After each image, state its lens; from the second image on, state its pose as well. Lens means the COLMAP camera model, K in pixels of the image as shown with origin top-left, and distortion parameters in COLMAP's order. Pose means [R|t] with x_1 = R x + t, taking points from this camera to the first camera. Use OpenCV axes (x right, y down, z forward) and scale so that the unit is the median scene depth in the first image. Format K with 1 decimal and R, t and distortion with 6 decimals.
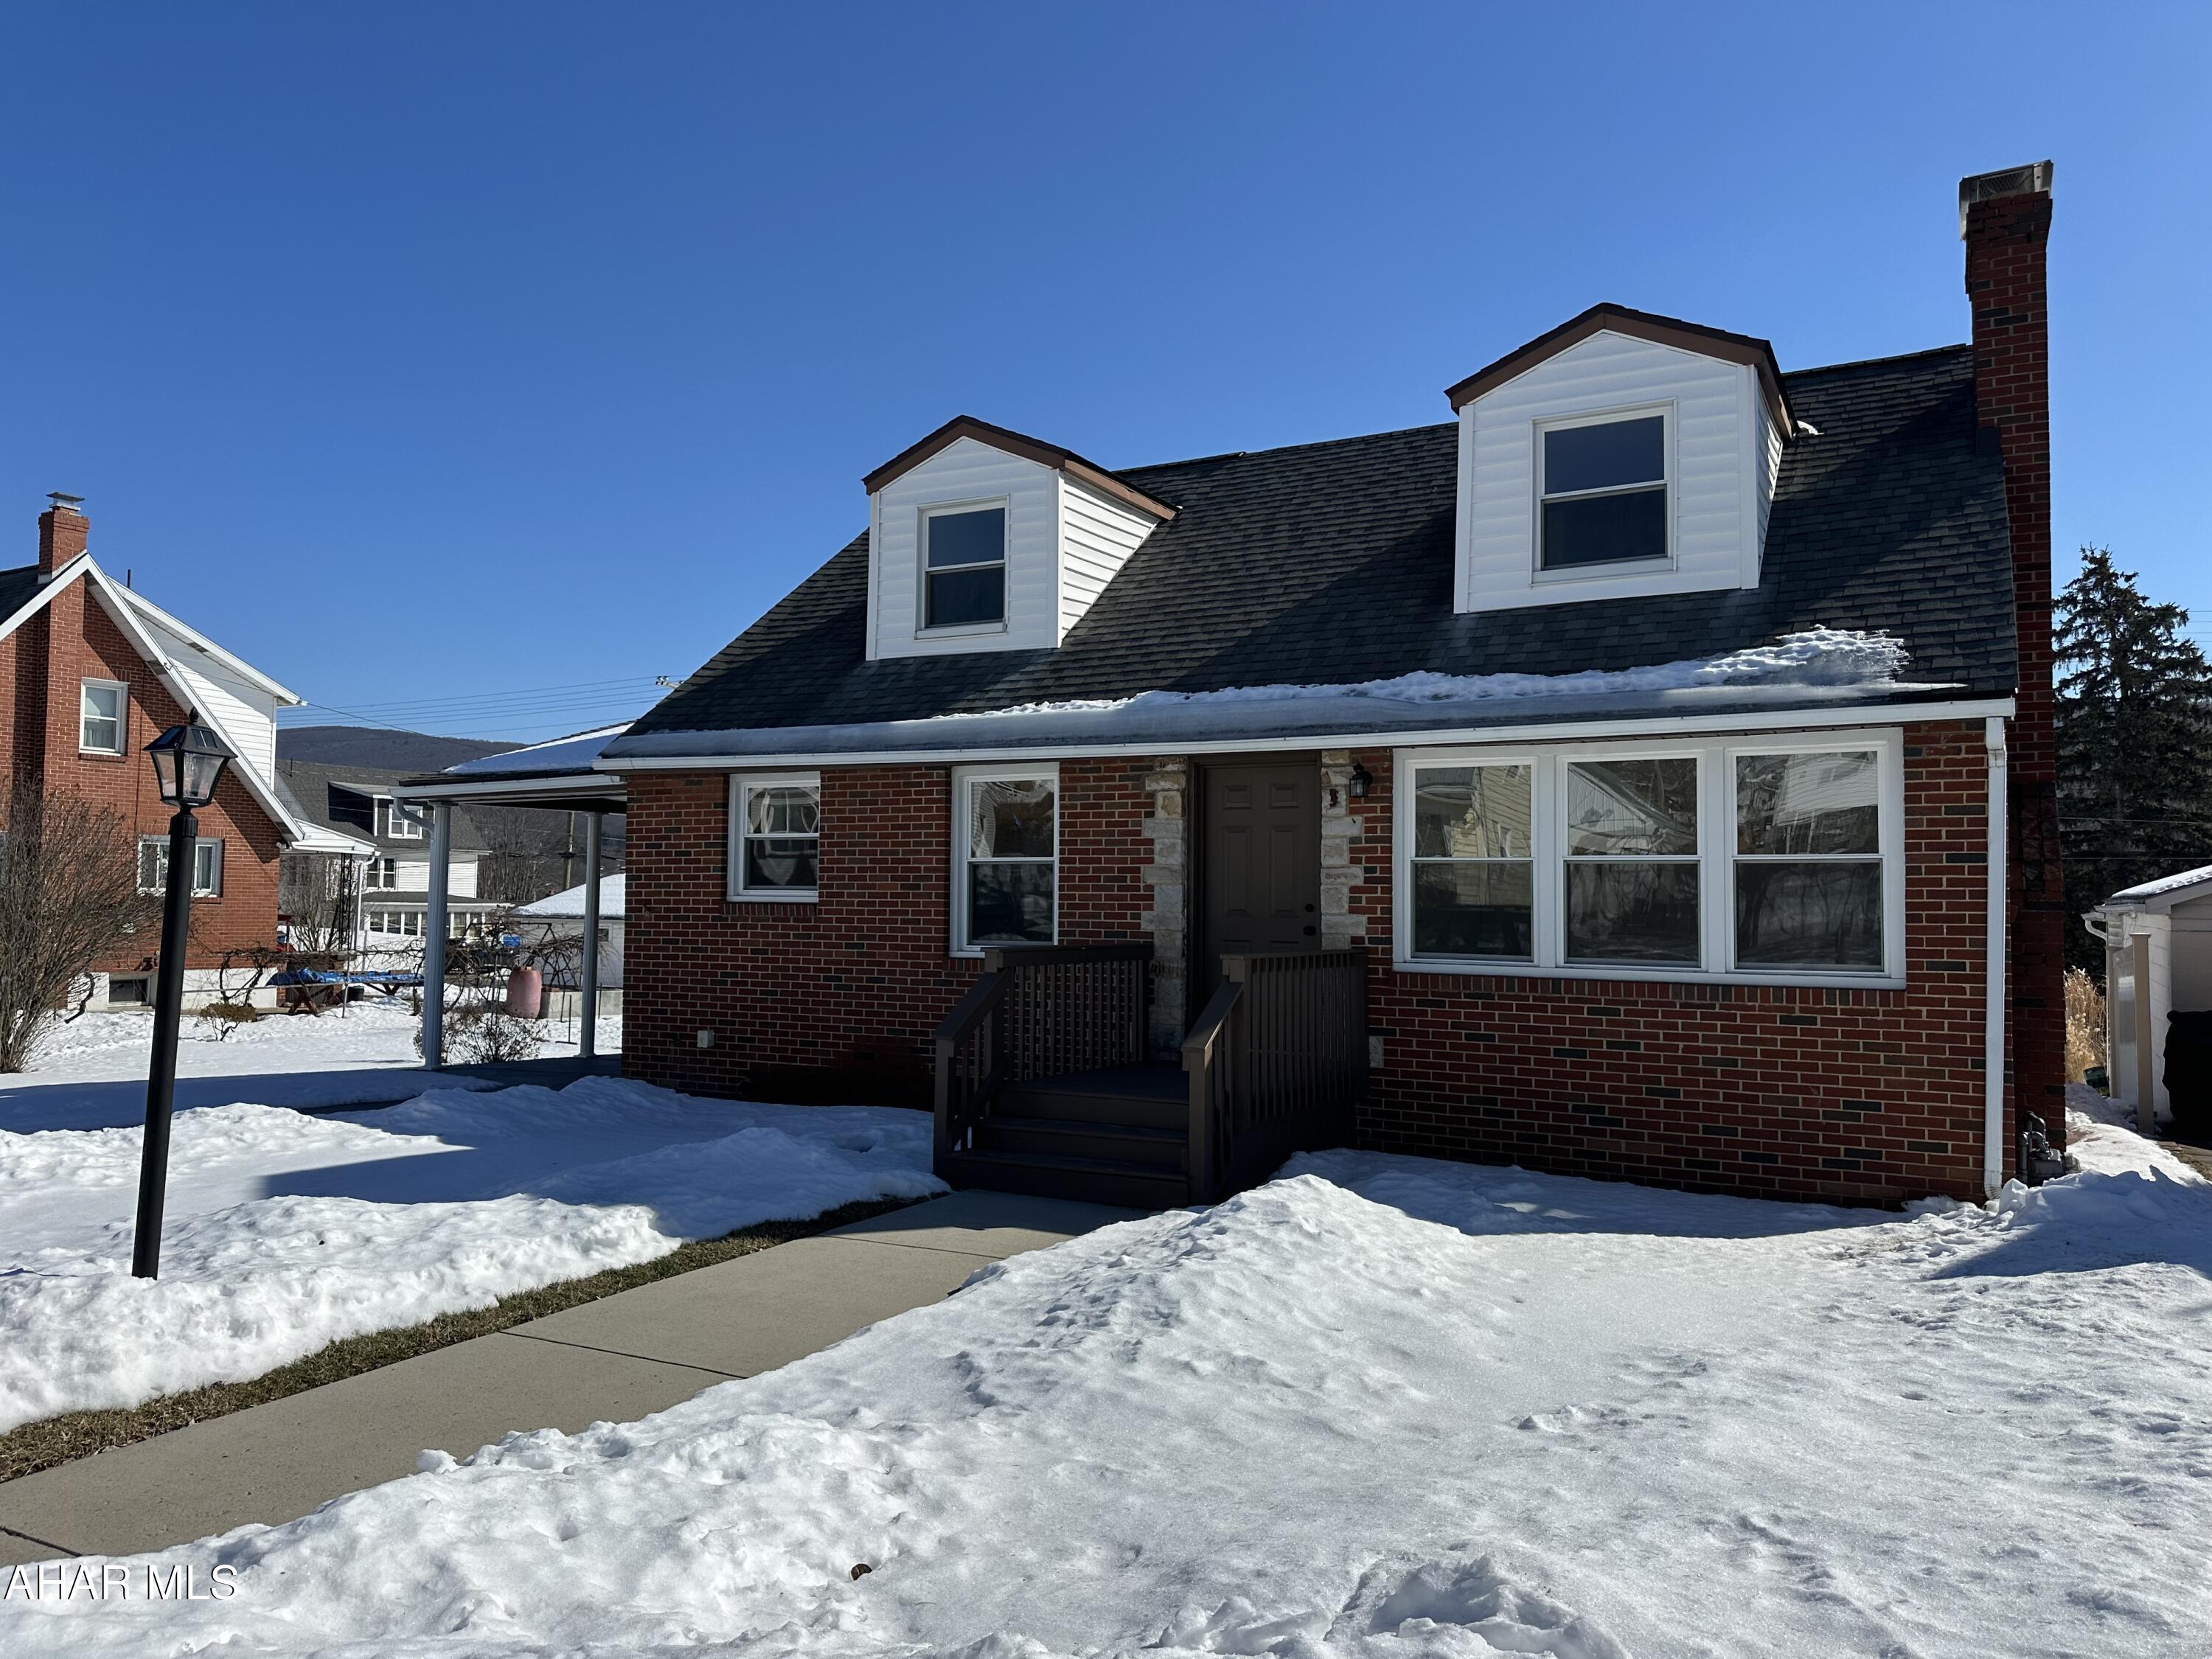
lens RADIAL K [[1506.0, 0, 1106.0], [0, 1506.0, 829.5], [0, 0, 1]] dist [0.117647, -0.164641]
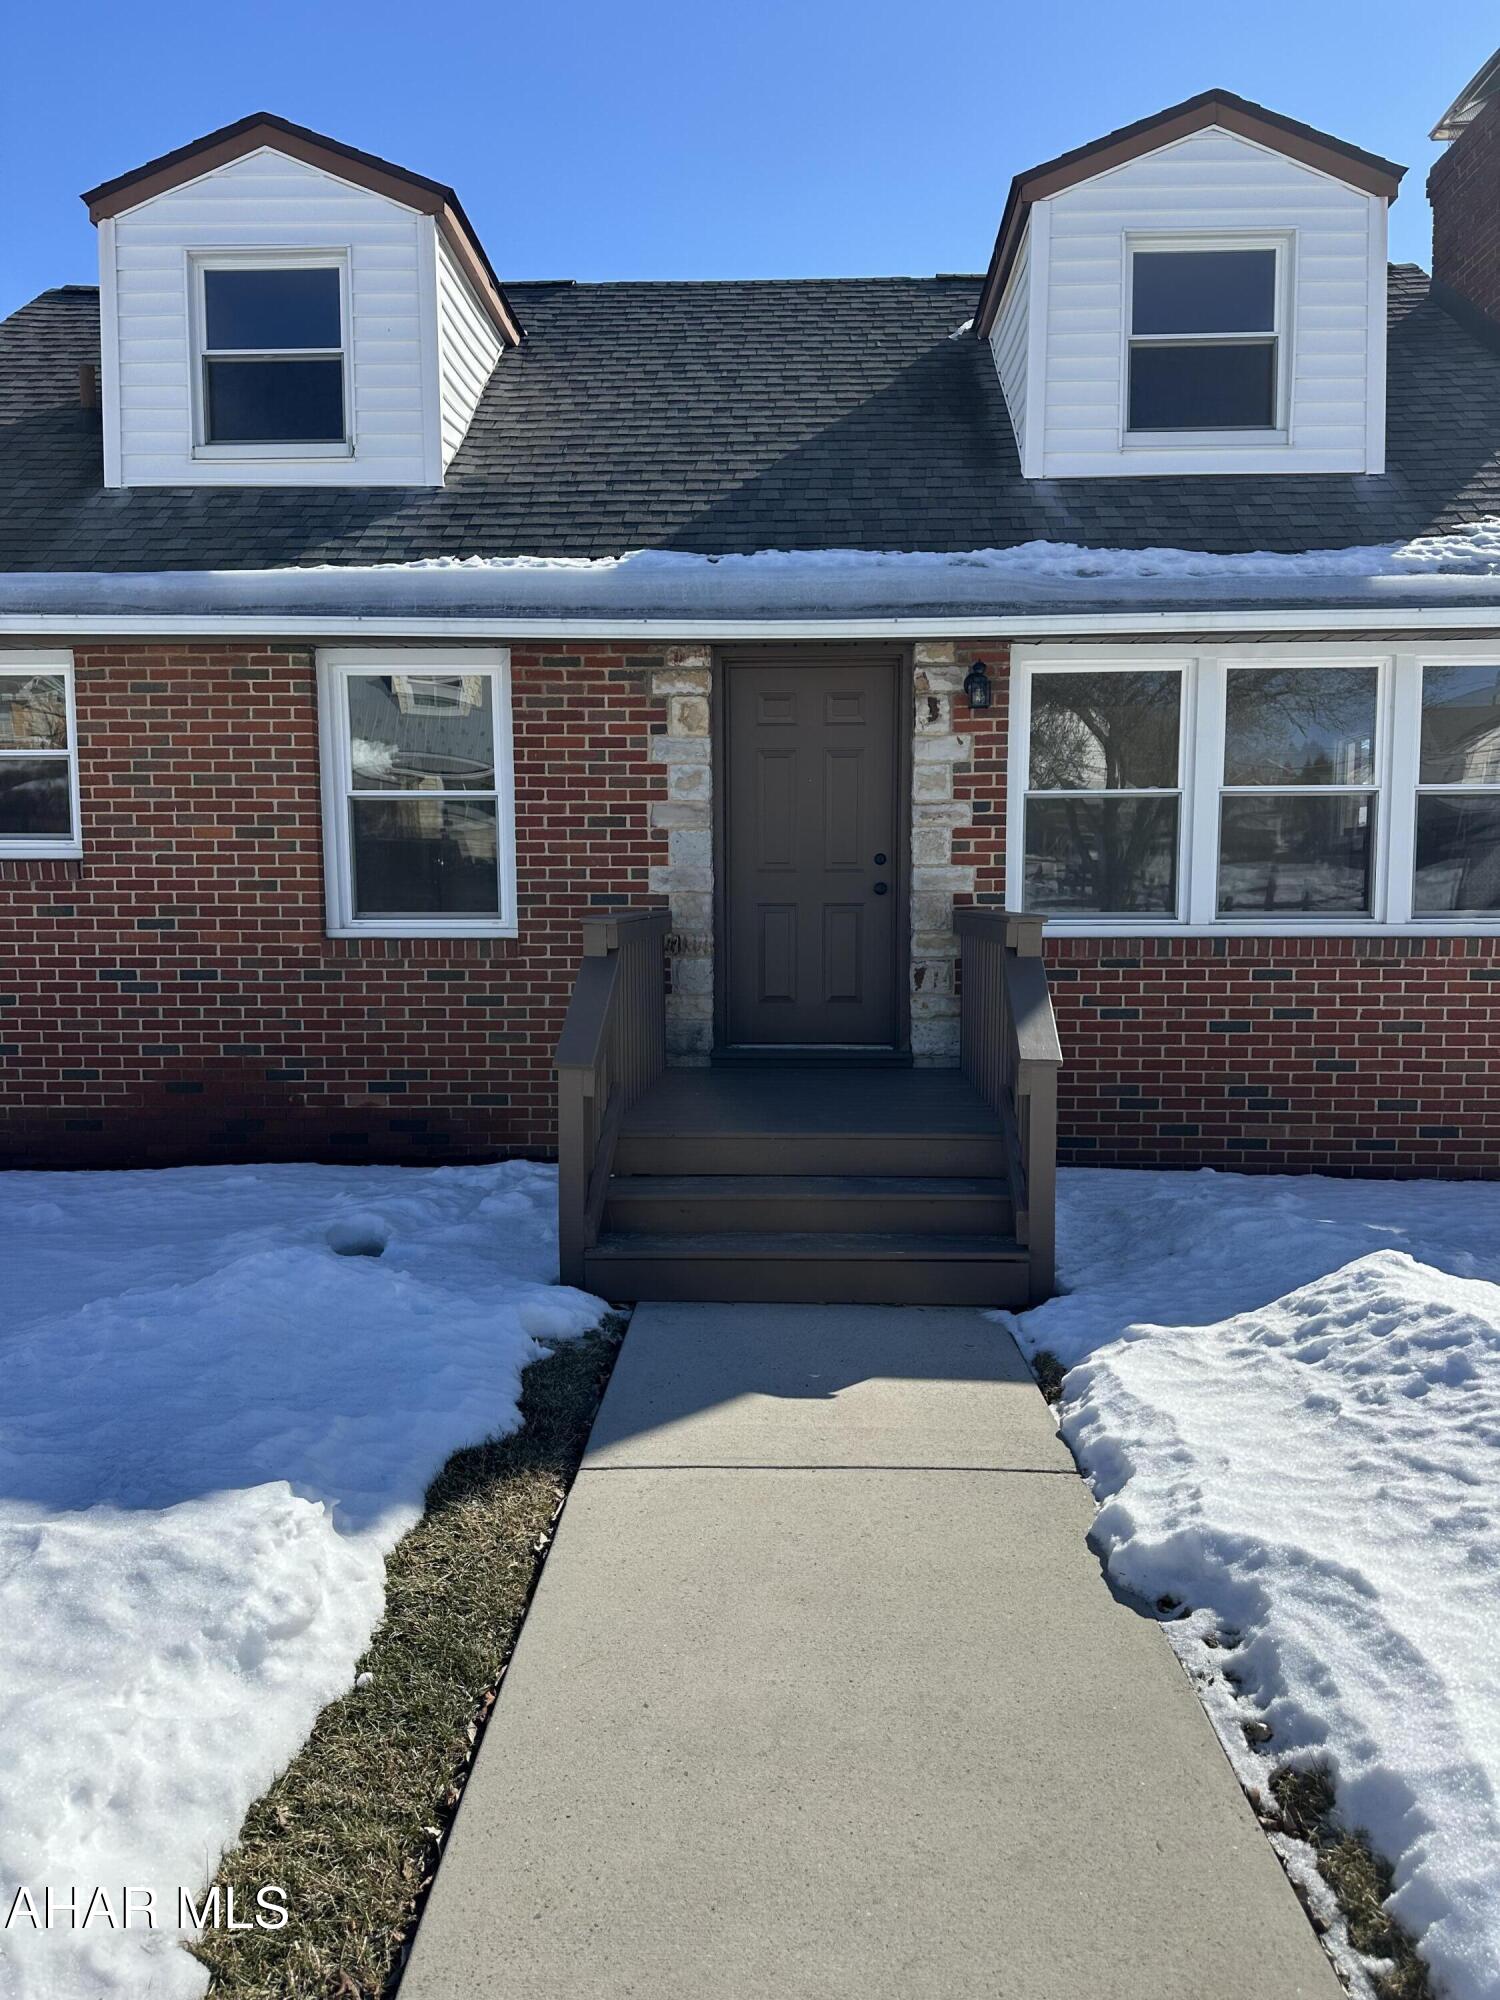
lens RADIAL K [[1361.7, 0, 750.0], [0, 1361.7, 1000.0], [0, 0, 1]] dist [0.117647, -0.164641]
pose [[0.897967, -0.050512, 0.437154, -0.228139], [-0.009109, 0.991044, 0.133224, 0.031075], [-0.439969, -0.123613, 0.889465, 0.400483]]
